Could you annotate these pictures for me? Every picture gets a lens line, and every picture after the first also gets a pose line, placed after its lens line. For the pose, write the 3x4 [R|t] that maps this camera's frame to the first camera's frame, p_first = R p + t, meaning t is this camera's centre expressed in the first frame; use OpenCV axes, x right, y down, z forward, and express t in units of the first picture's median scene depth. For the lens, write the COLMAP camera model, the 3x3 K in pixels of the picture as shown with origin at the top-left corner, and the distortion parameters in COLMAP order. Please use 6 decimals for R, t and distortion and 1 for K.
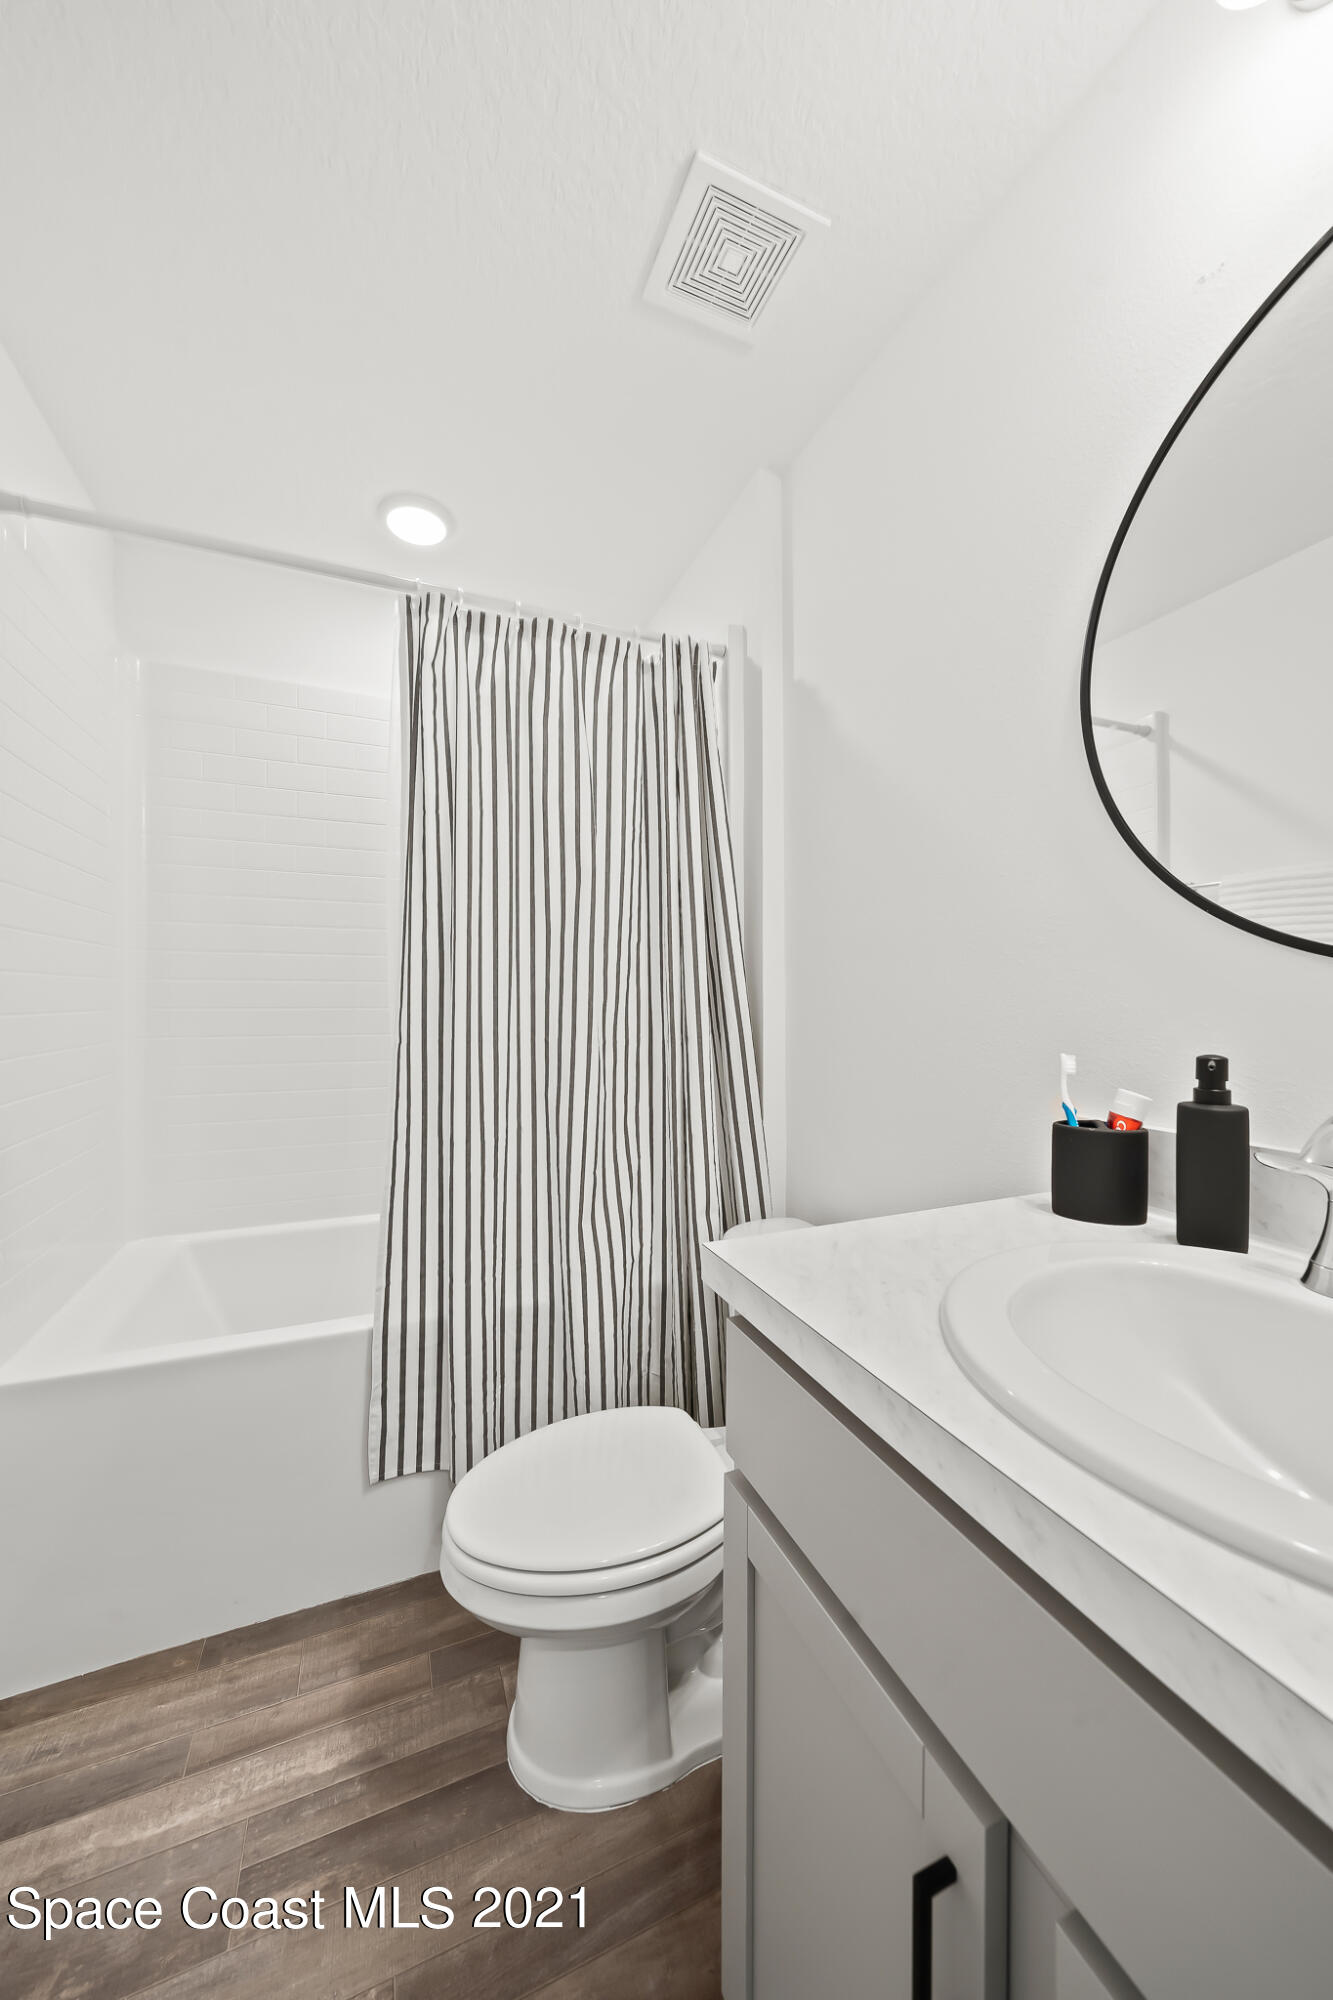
lens RADIAL K [[688.0, 0, 666.5], [0, 688.0, 1000.0], [0, 0, 1]] dist [-0.002570, 0.000049]
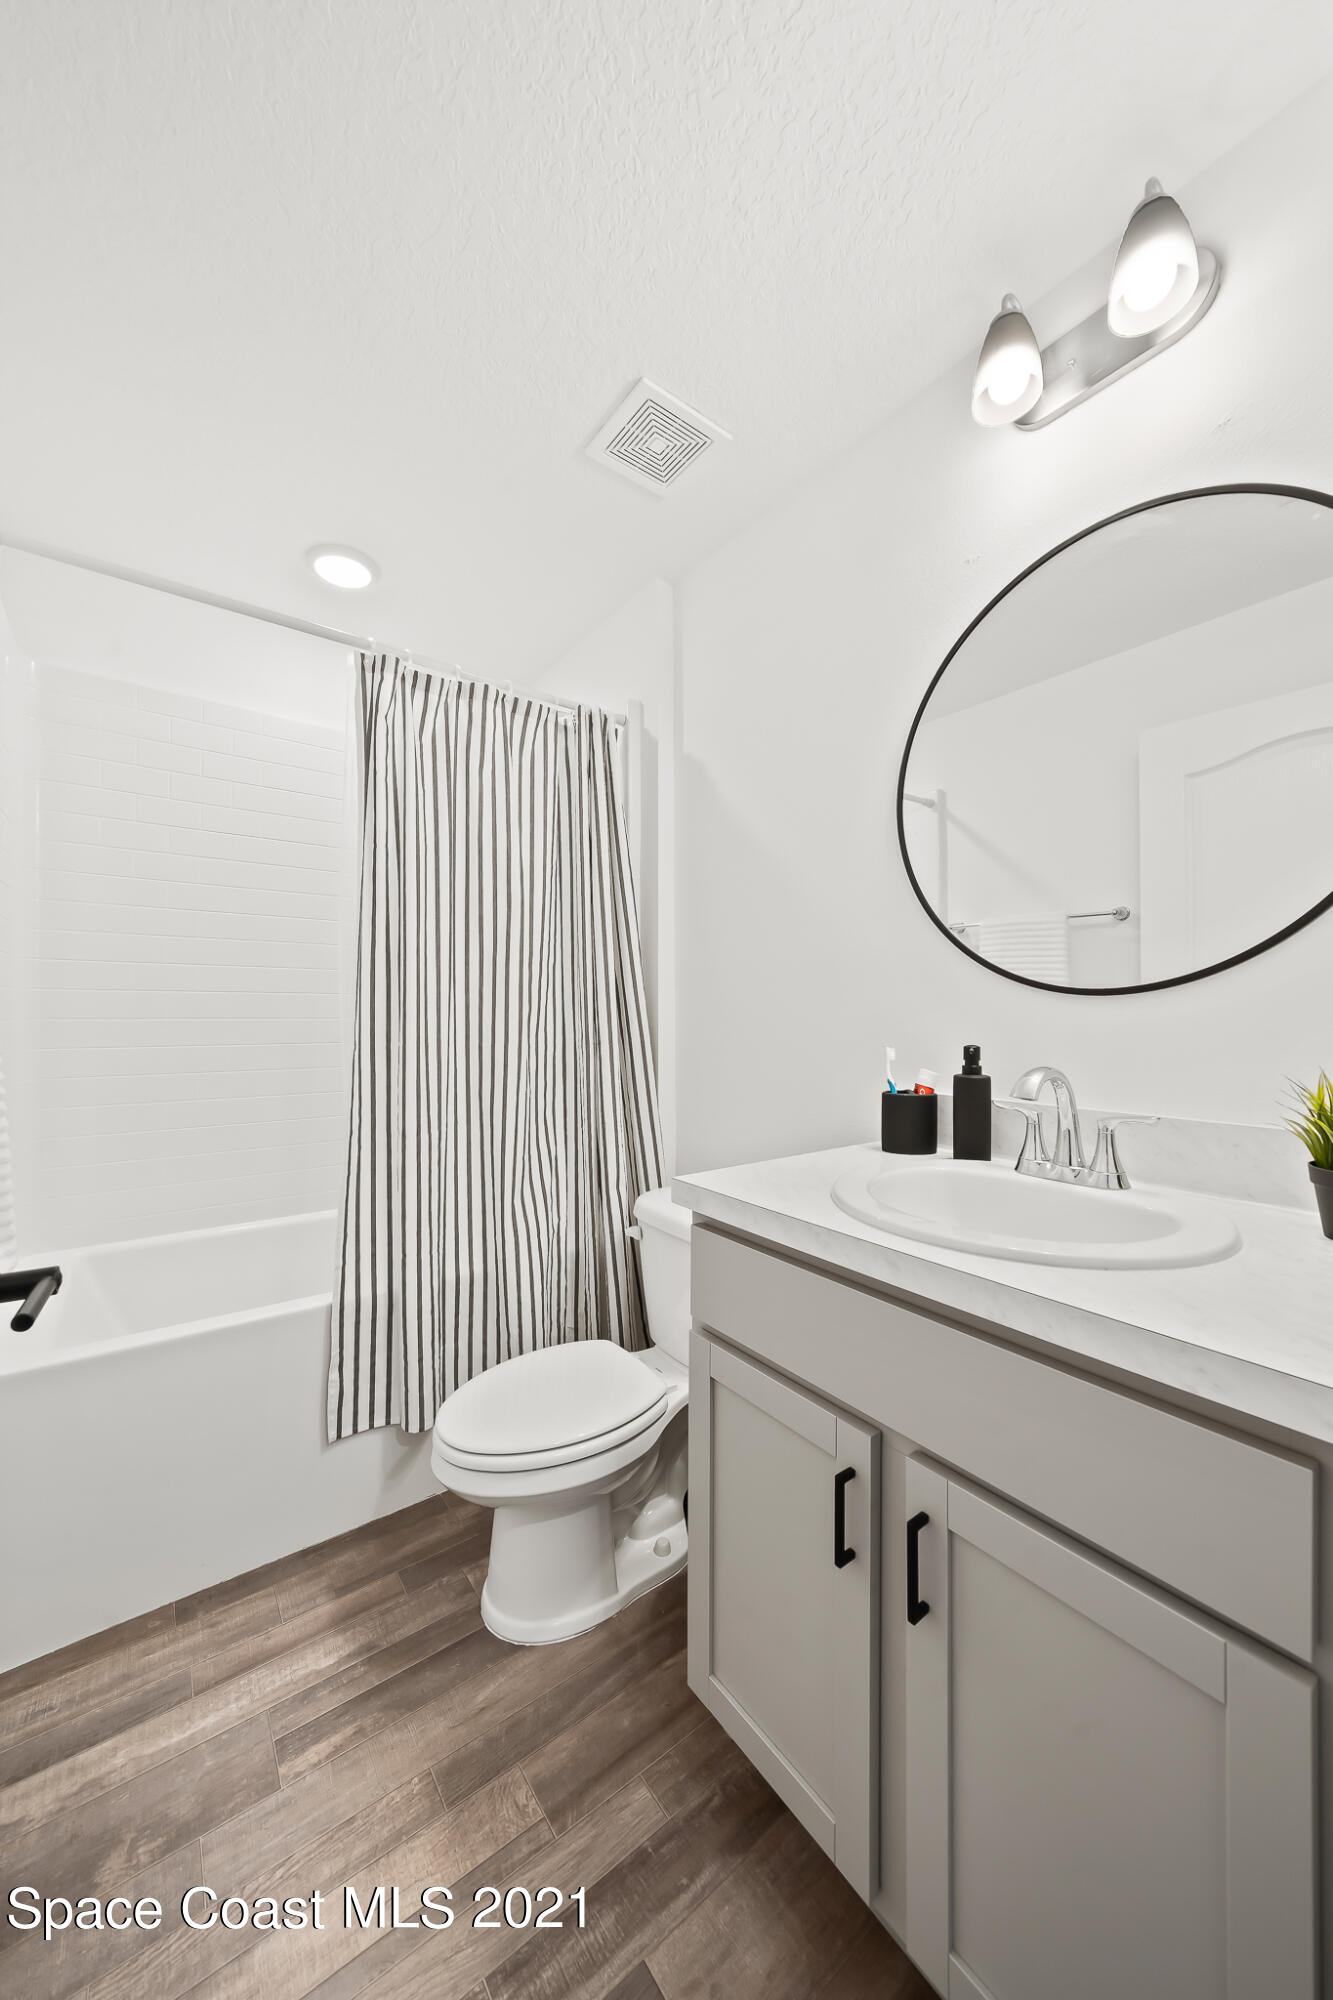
lens RADIAL K [[699.3, 0, 665.7], [0, 699.3, 1007.0], [0, 0, 1]] dist [-0.000310, -0.000214]
pose [[0.968530, 0.003090, 0.248878, -0.209109], [-0.001426, 0.999975, -0.006867, 0.001242], [-0.248893, 0.006296, 0.968510, -0.276227]]
